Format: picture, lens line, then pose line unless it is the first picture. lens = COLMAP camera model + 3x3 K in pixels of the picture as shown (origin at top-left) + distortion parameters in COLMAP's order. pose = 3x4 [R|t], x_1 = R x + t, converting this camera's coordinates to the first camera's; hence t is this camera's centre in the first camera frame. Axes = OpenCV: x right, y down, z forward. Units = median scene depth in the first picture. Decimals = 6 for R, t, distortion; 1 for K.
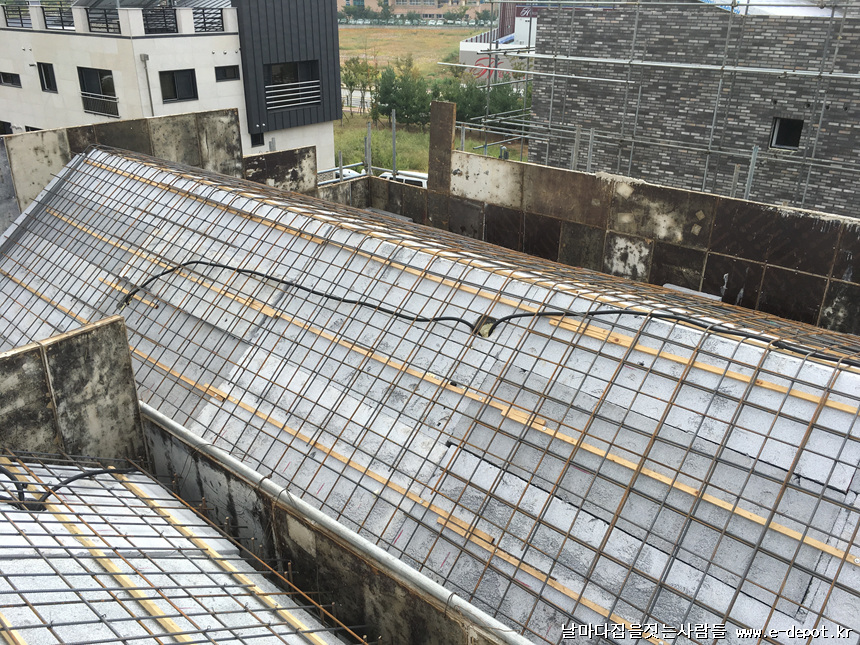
lens RADIAL K [[731.6, 0, 430.0], [0, 731.6, 322.5], [0, 0, 1]] dist [0.087785, -0.124232]
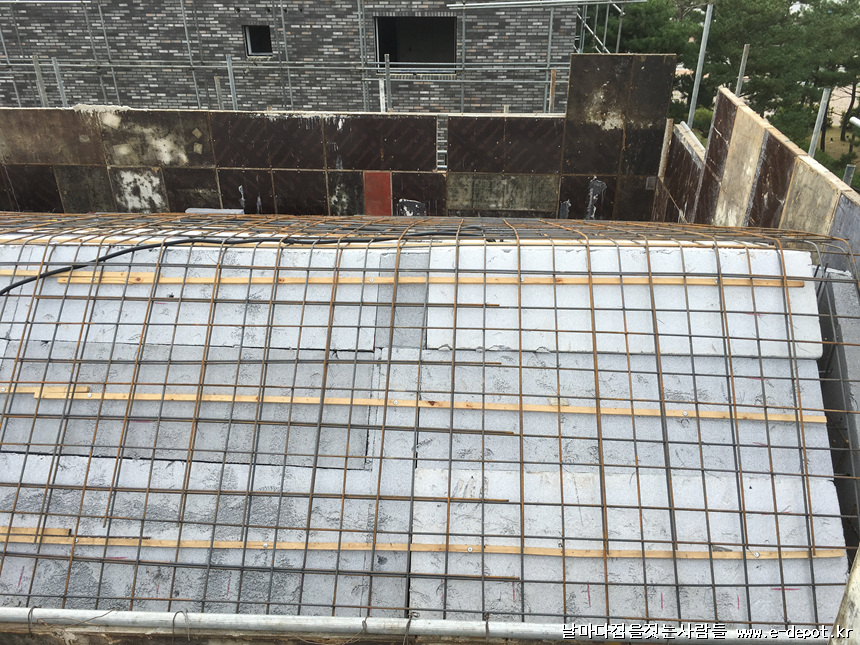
lens RADIAL K [[731.6, 0, 430.0], [0, 731.6, 322.5], [0, 0, 1]] dist [0.087785, -0.124232]
pose [[0.795241, -0.315403, 0.517797, 0.020091], [0.262610, 0.948953, 0.174710, 0.004223], [-0.546469, -0.002958, 0.837474, -0.001085]]
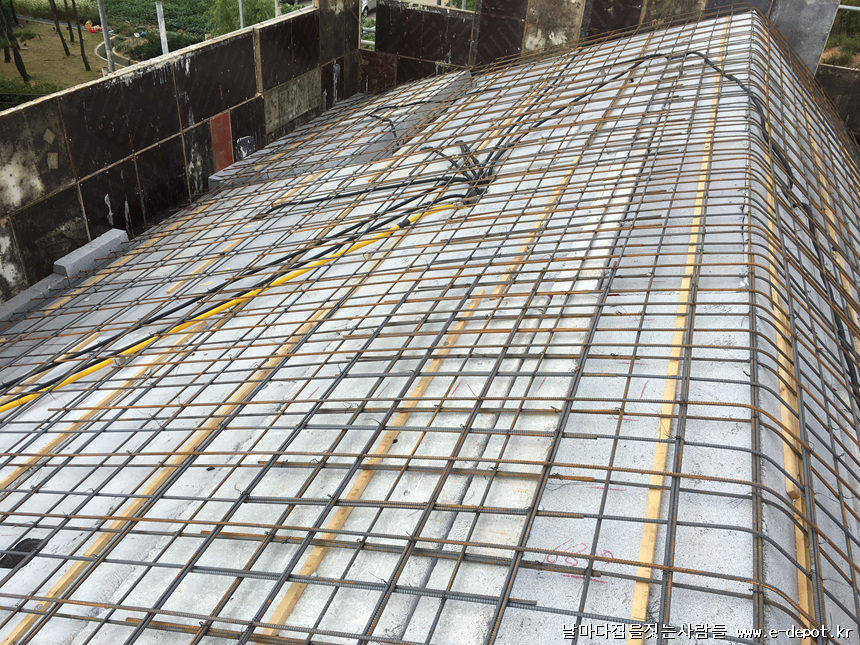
lens RADIAL K [[731.6, 0, 430.0], [0, 731.6, 322.5], [0, 0, 1]] dist [0.087785, -0.124232]
pose [[-0.359365, -0.548375, 0.755078, -0.294005], [0.309032, 0.693545, 0.650765, -0.334585], [-0.880543, 0.467206, -0.079770, 0.822864]]
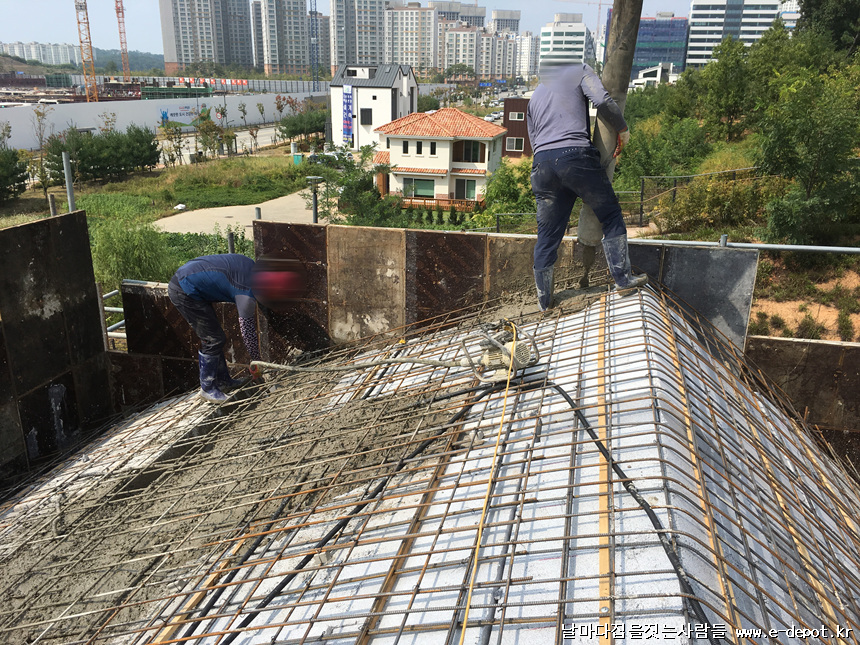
lens RADIAL K [[731.6, 0, 430.0], [0, 731.6, 322.5], [0, 0, 1]] dist [0.087785, -0.124232]
pose [[-0.479576, -0.300935, 0.824285, 0.016405], [0.341191, 0.801492, 0.491121, -0.218844], [-0.808453, 0.516768, -0.281700, 0.564787]]
